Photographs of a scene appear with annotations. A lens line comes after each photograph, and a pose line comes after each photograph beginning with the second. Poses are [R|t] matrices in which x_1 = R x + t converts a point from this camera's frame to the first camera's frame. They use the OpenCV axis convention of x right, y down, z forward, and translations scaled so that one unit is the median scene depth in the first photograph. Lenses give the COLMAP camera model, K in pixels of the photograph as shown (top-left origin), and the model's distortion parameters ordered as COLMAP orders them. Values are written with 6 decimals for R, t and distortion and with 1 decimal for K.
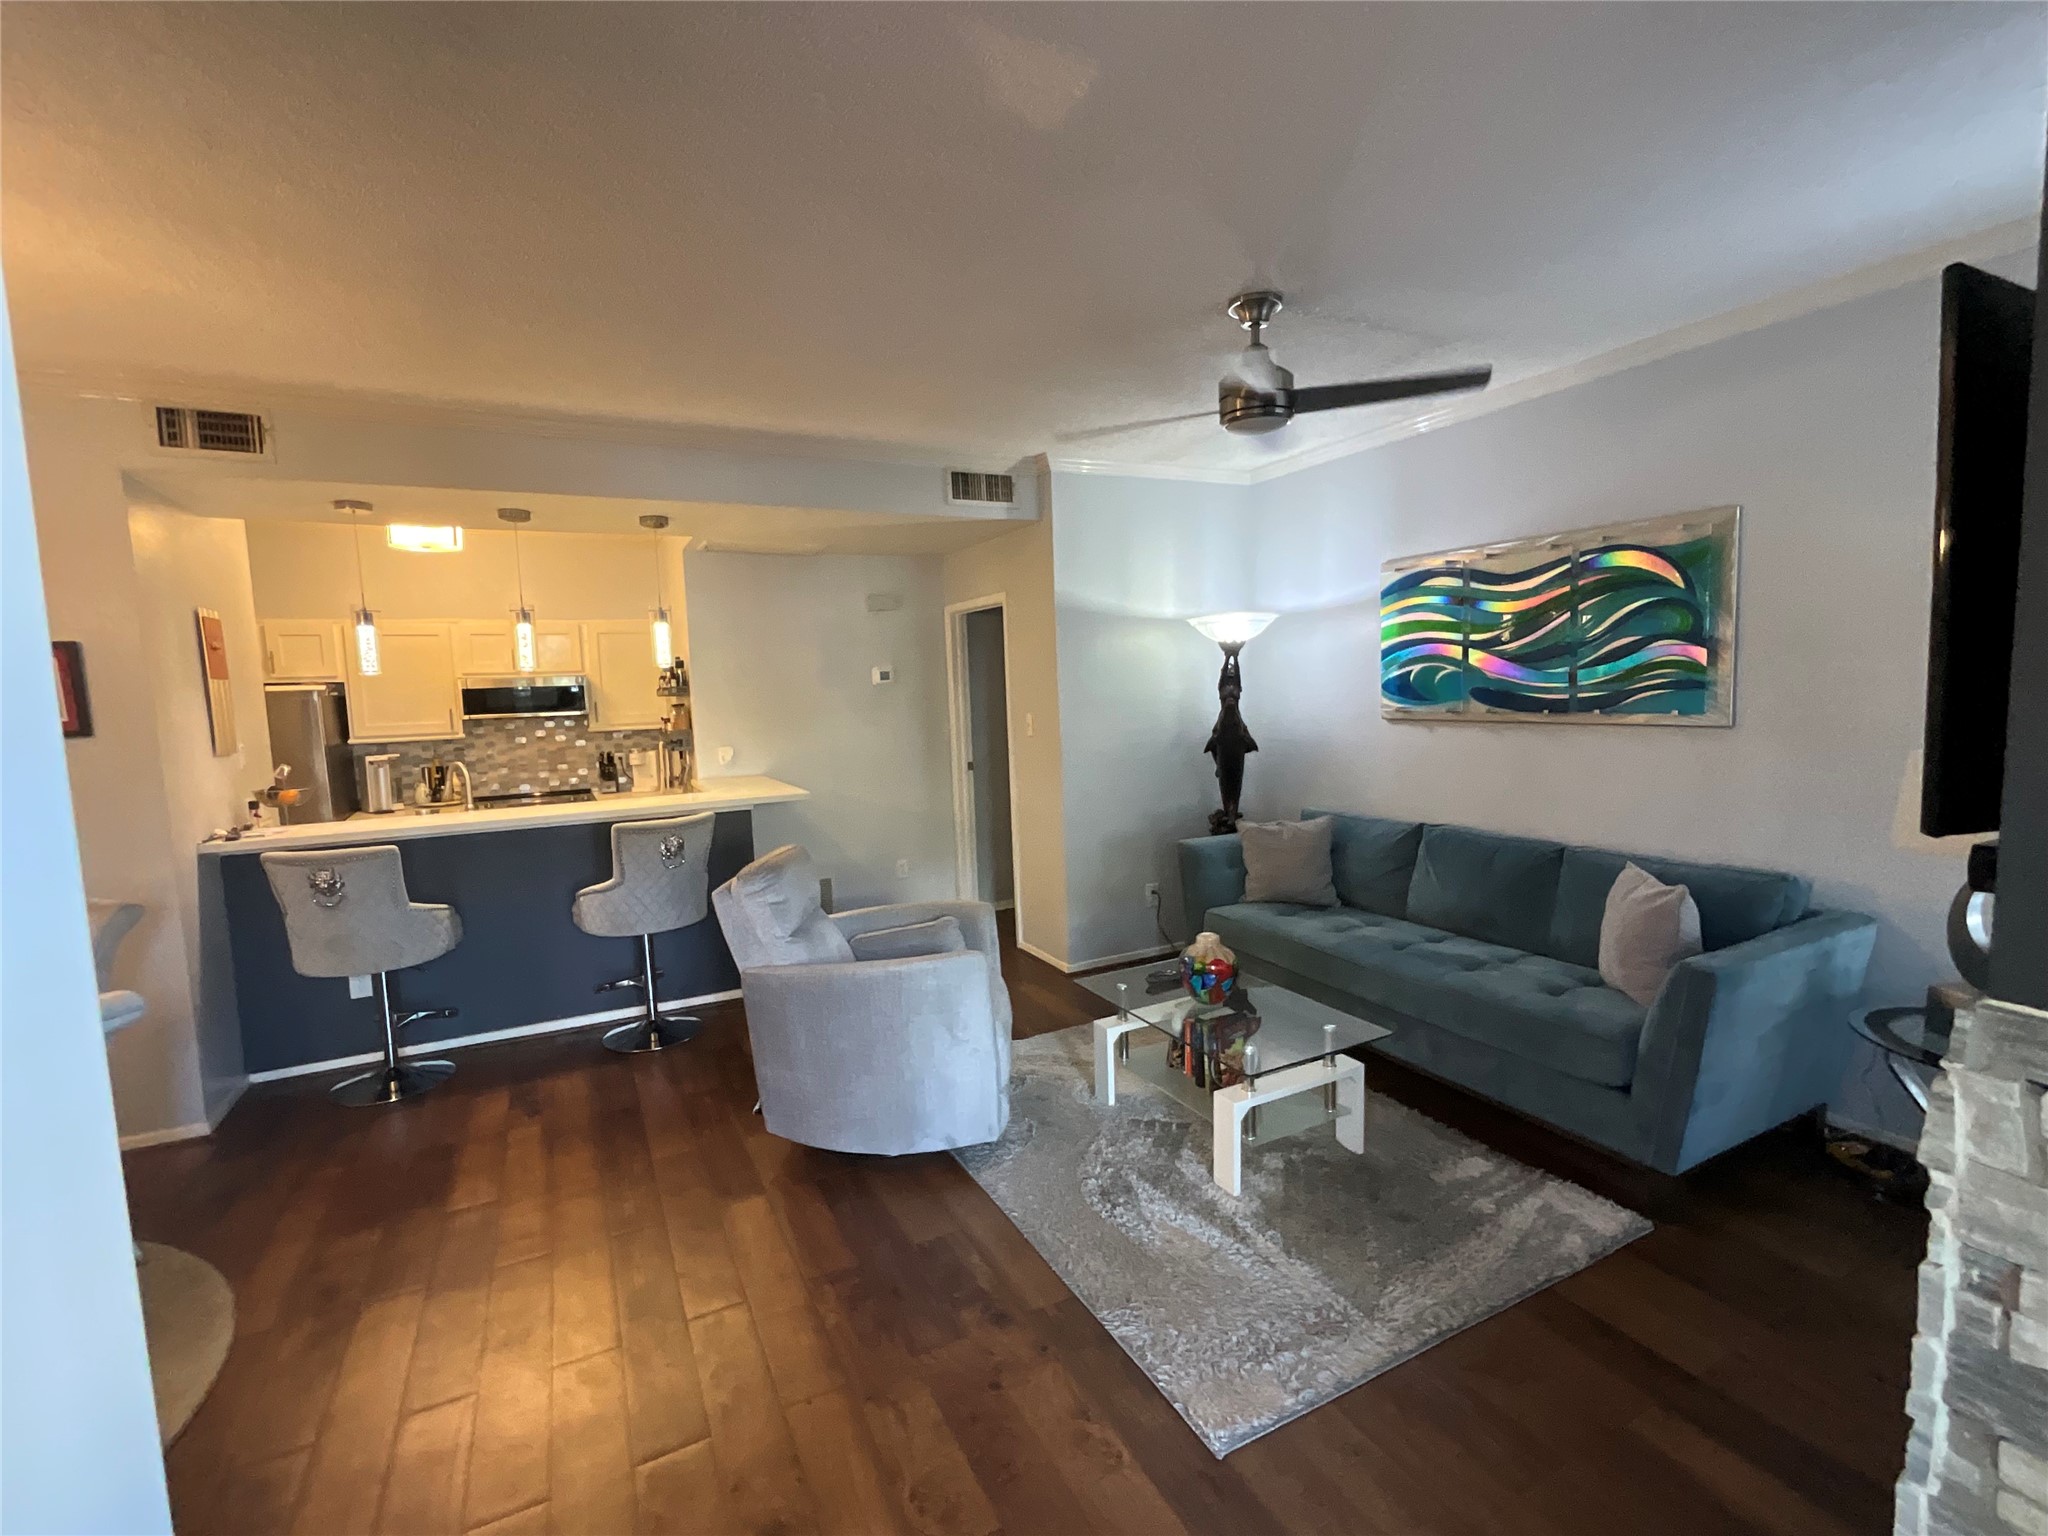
lens RADIAL K [[922.5, 0, 1024.4], [0, 922.5, 772.5], [0, 0, 1]] dist [-0.003751, 0.004275]
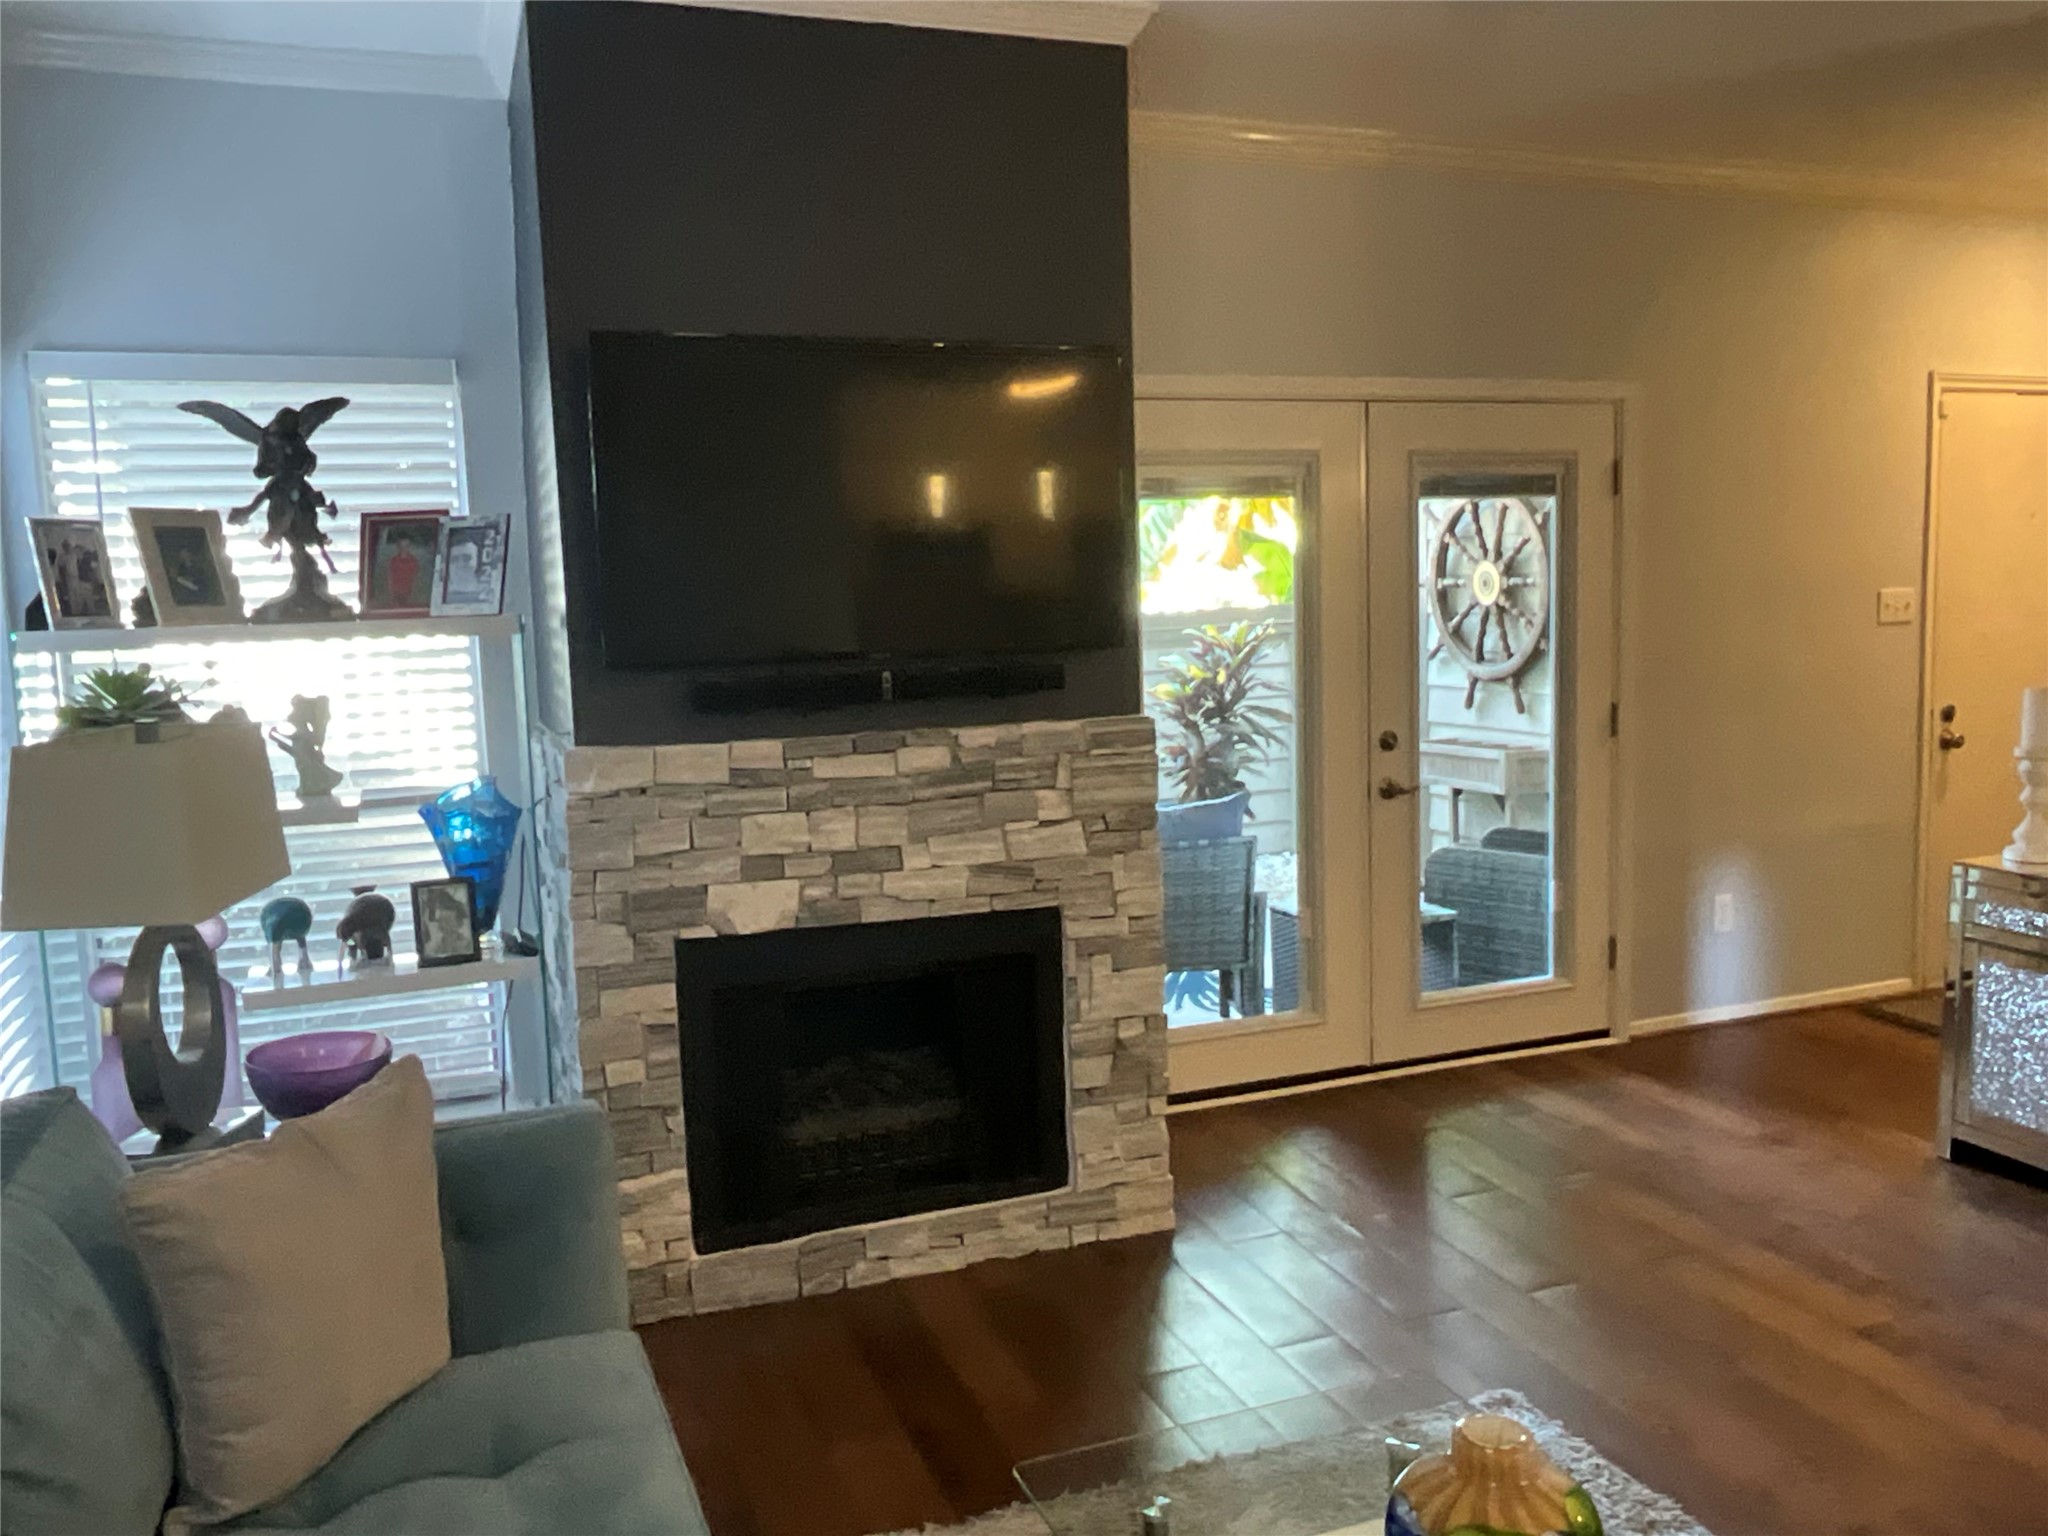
lens RADIAL K [[1622.3, 0, 1024.8], [0, 1622.3, 770.4], [0, 0, 1]] dist [-0.012193, 0.008134]
pose [[-0.991689, 0.049545, 0.118735, 0.228757], [0.073719, 0.975176, 0.208802, -0.109831], [-0.105442, 0.215820, -0.970723, 1.218189]]
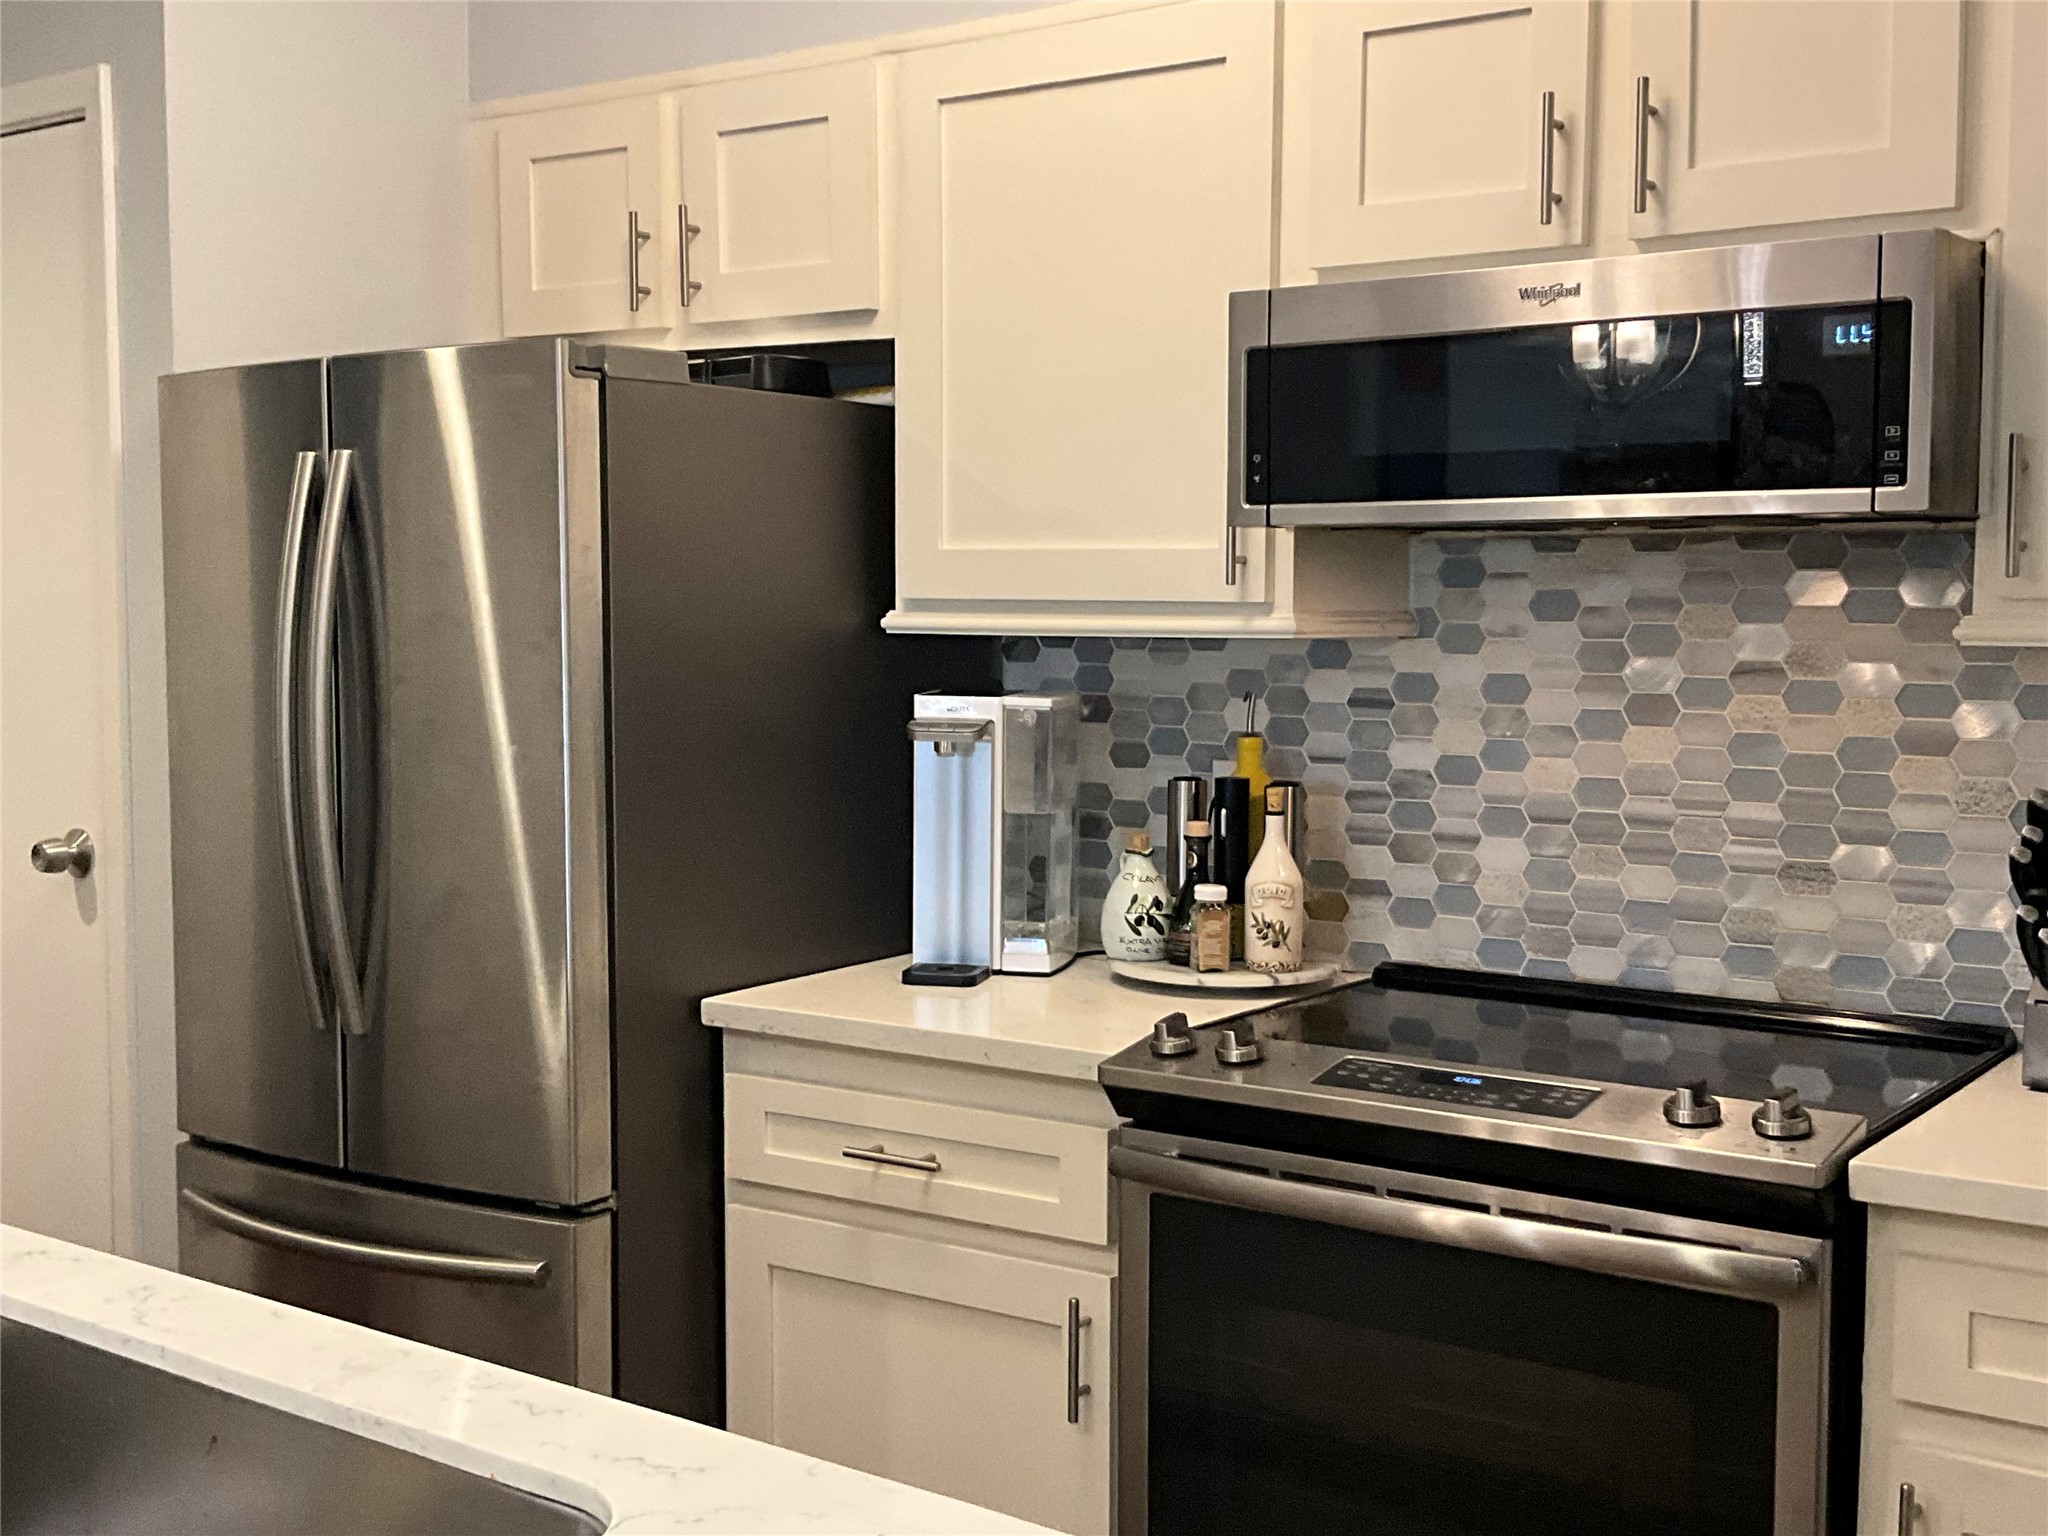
lens RADIAL K [[2381.4, 0, 1017.8], [0, 2381.4, 781.9], [0, 0, 1]] dist [0.025393, 0.000000]
pose [[0.442662, 0.102965, -0.890757, -0.341728], [-0.107909, 0.992283, 0.061076, -0.050638], [0.890172, 0.069085, 0.450356, 1.179726]]
